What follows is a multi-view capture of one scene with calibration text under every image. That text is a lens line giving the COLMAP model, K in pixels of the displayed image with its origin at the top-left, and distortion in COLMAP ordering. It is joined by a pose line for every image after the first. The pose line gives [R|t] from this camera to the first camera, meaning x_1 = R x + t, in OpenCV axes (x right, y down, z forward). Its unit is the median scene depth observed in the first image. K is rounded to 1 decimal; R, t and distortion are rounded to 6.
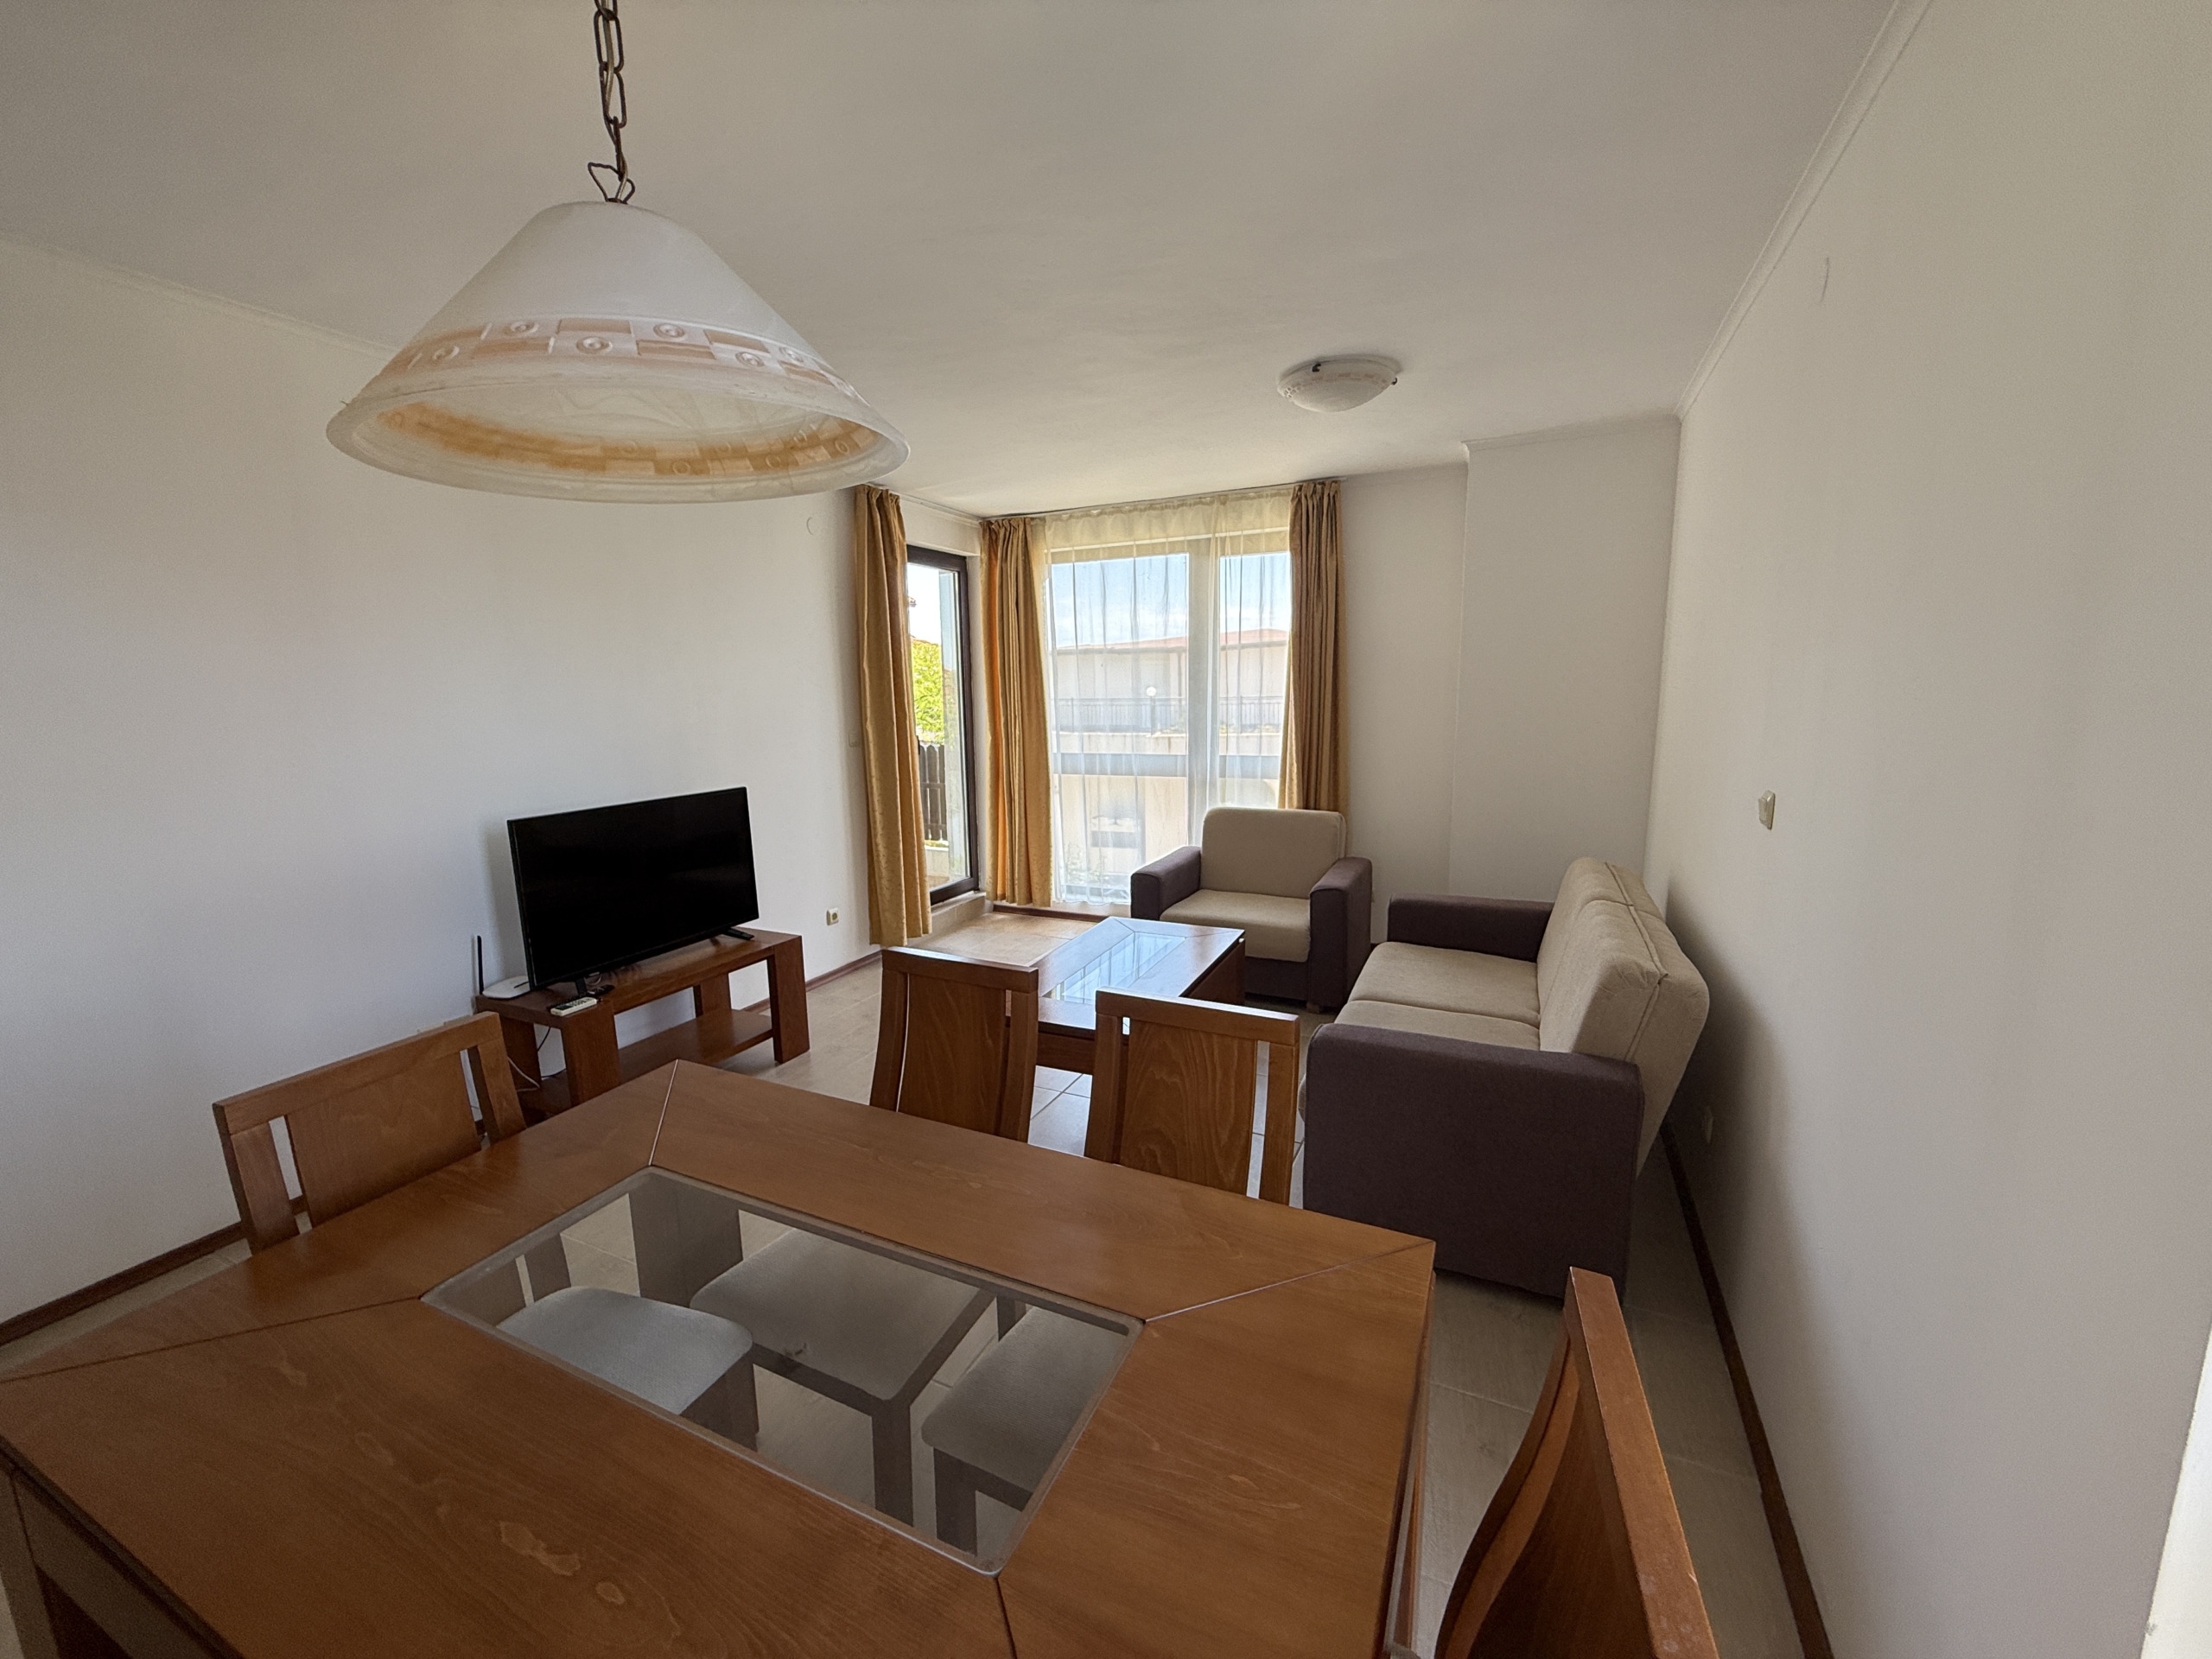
lens RADIAL K [[879.3, 0, 1097.8], [0, 879.3, 828.0], [0, 0, 1]] dist [-0.001365, 0.000313]
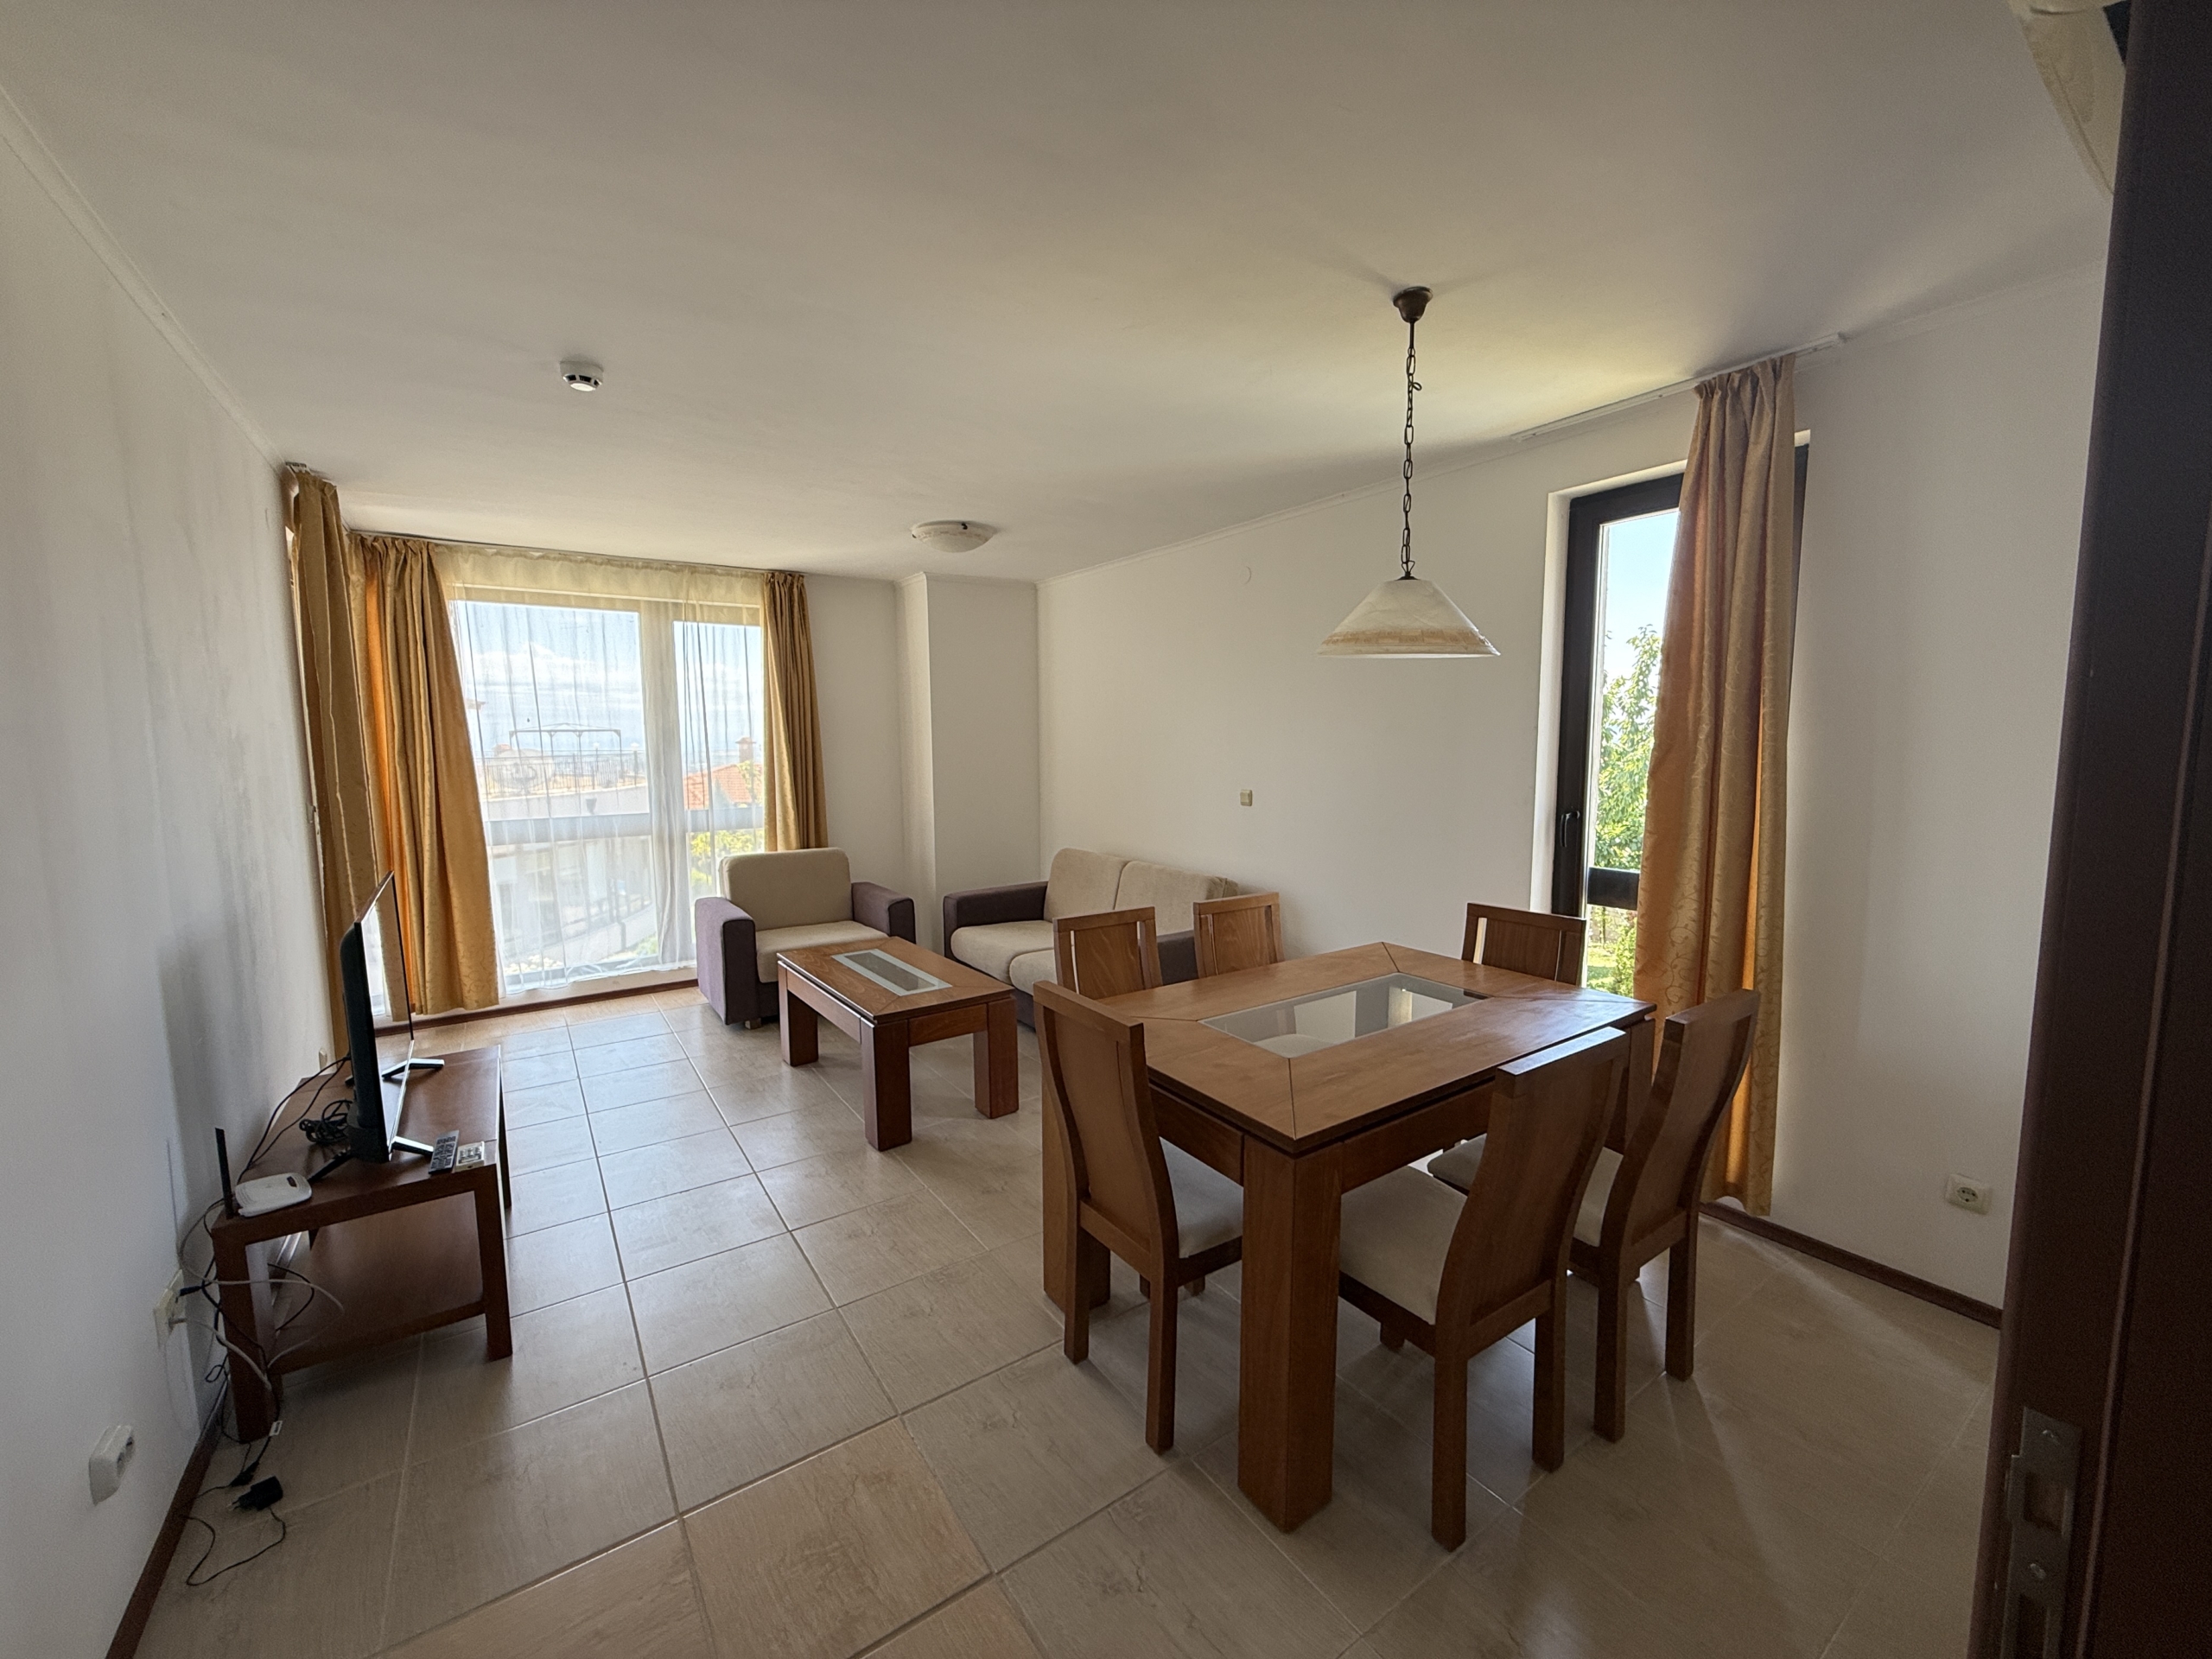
lens RADIAL K [[879.3, 0, 1100.3], [0, 879.3, 829.1], [0, 0, 1]] dist [-0.001365, 0.000313]
pose [[0.504216, -0.076832, 0.860153, -0.554863], [0.137281, 0.990500, 0.008002, -0.003872], [-0.852596, 0.114048, 0.509973, 0.072846]]
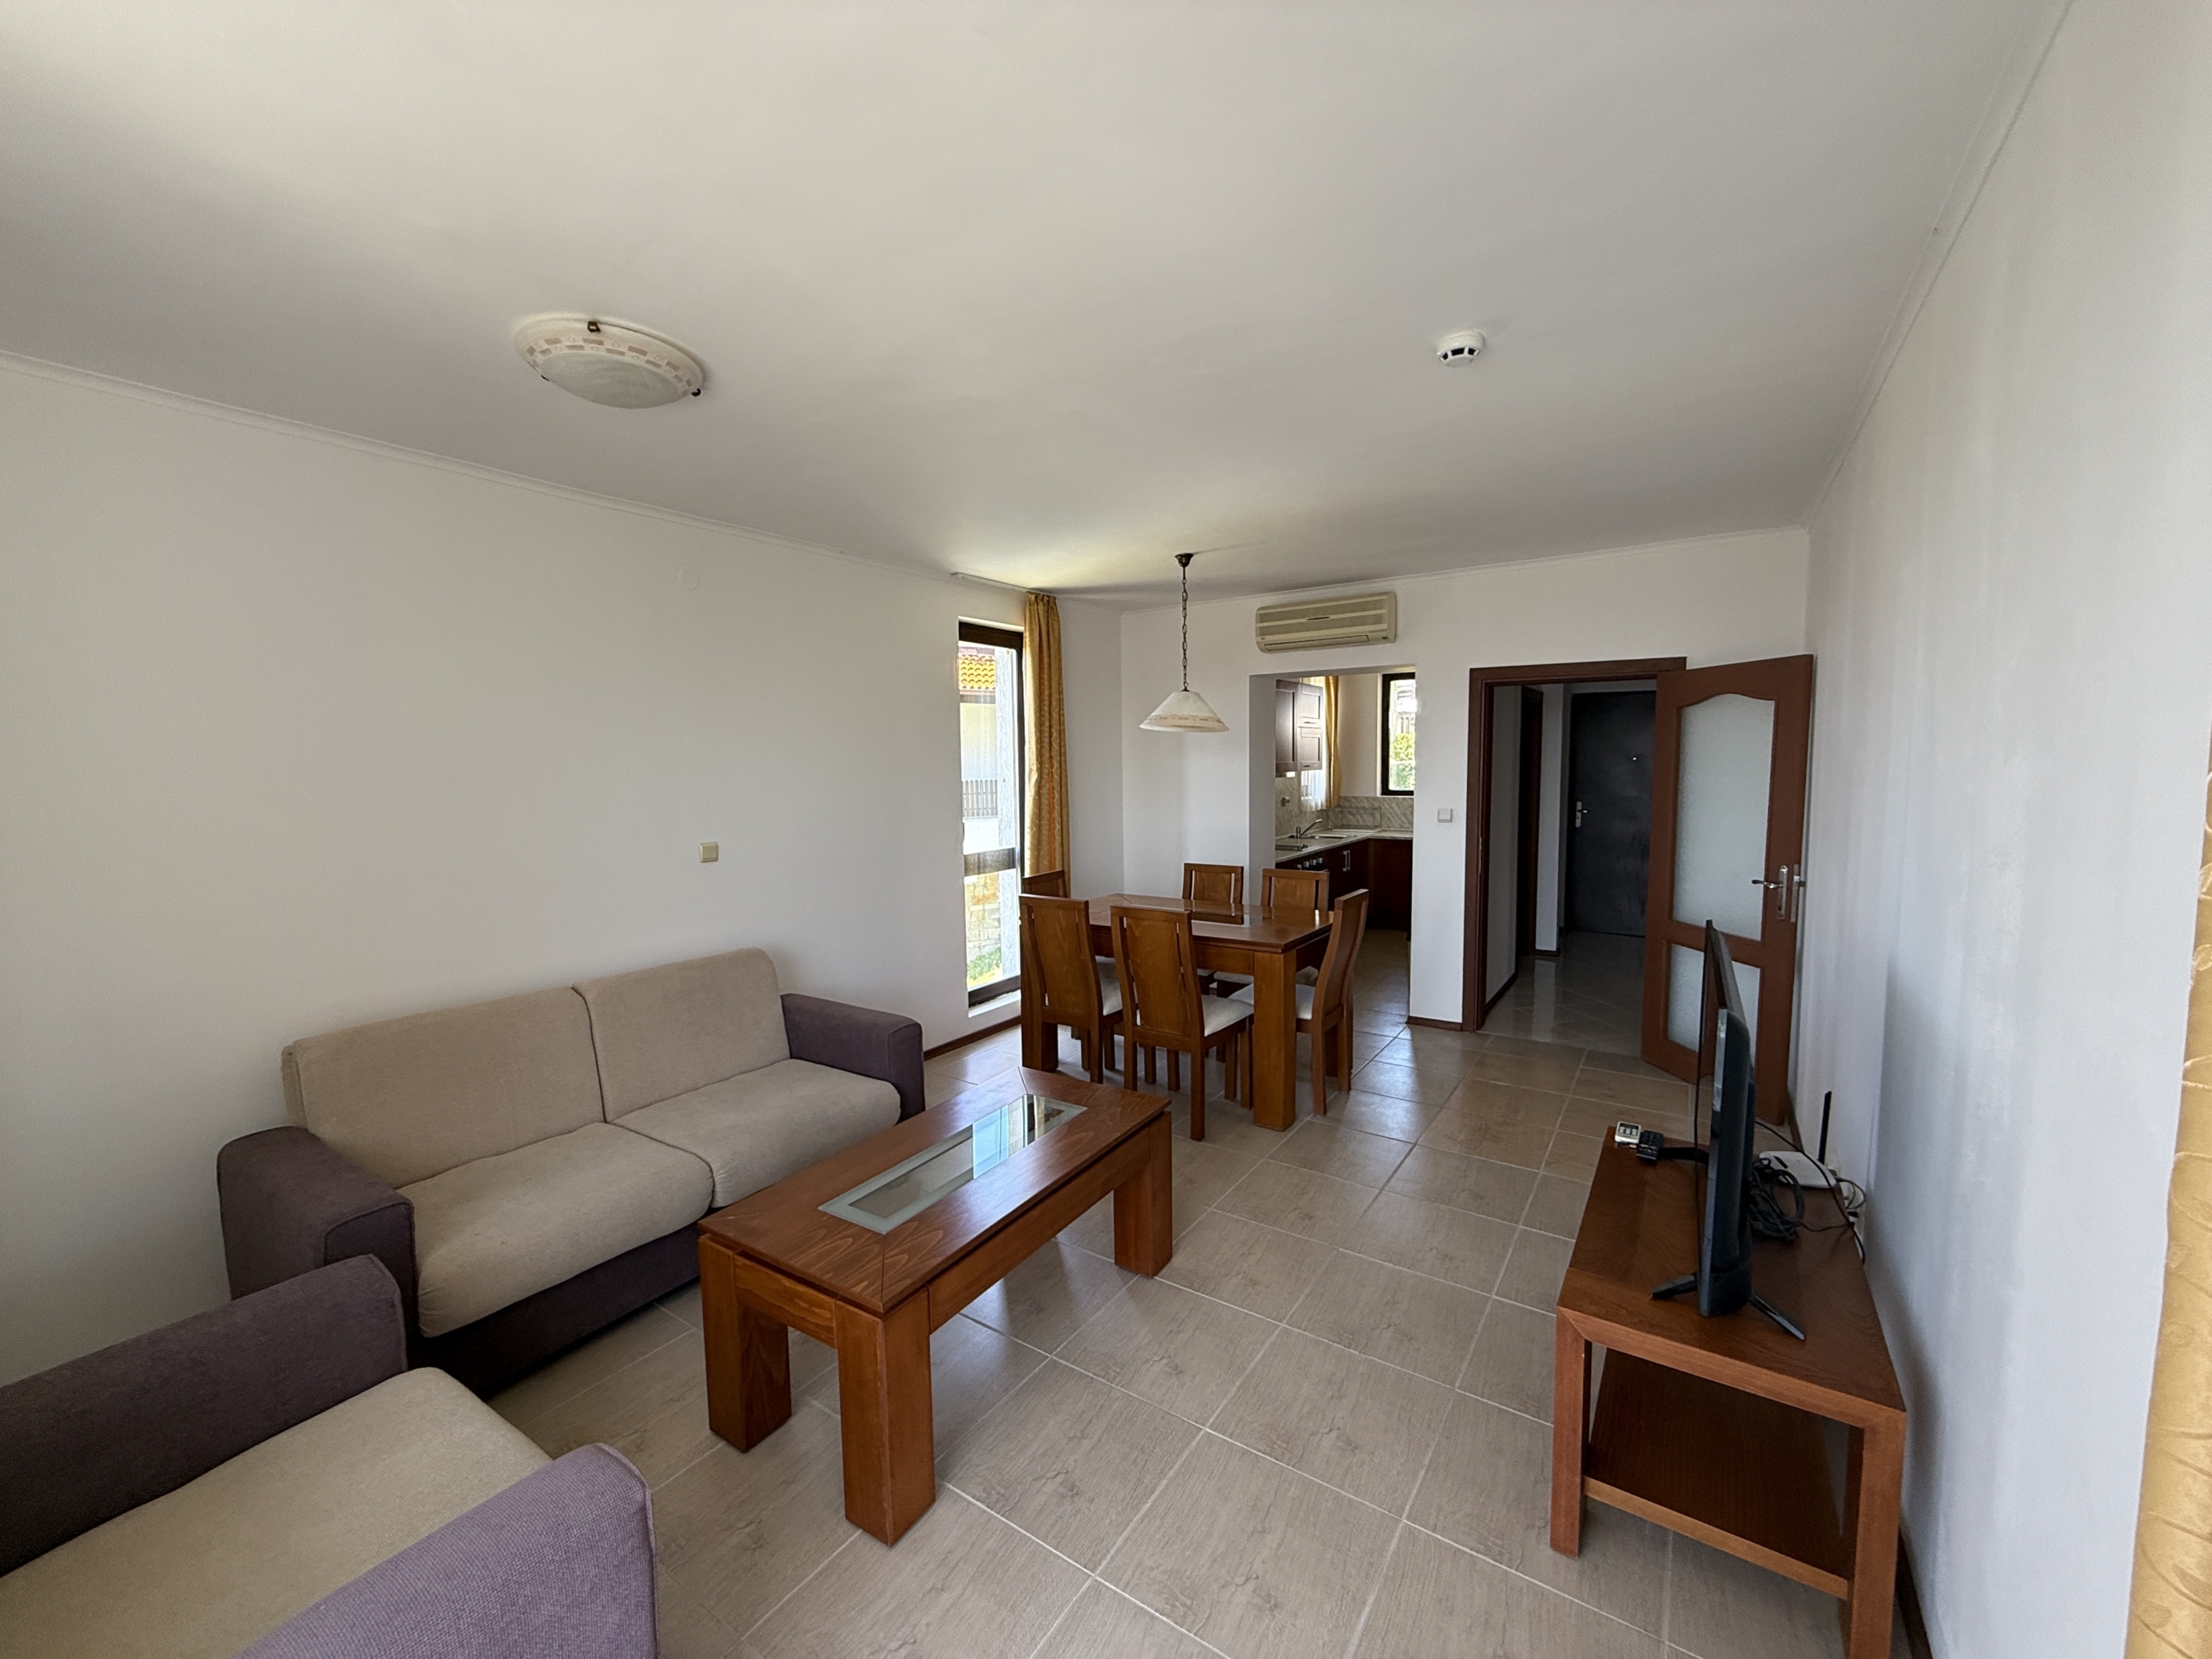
lens RADIAL K [[879.3, 0, 1099.1], [0, 879.3, 830.5], [0, 0, 1]] dist [-0.001365, 0.000313]
pose [[-0.986878, 0.020634, 0.160141, -0.135649], [0.057742, 0.971314, 0.230682, -0.178183], [-0.150787, 0.236902, -0.959761, 1.064187]]
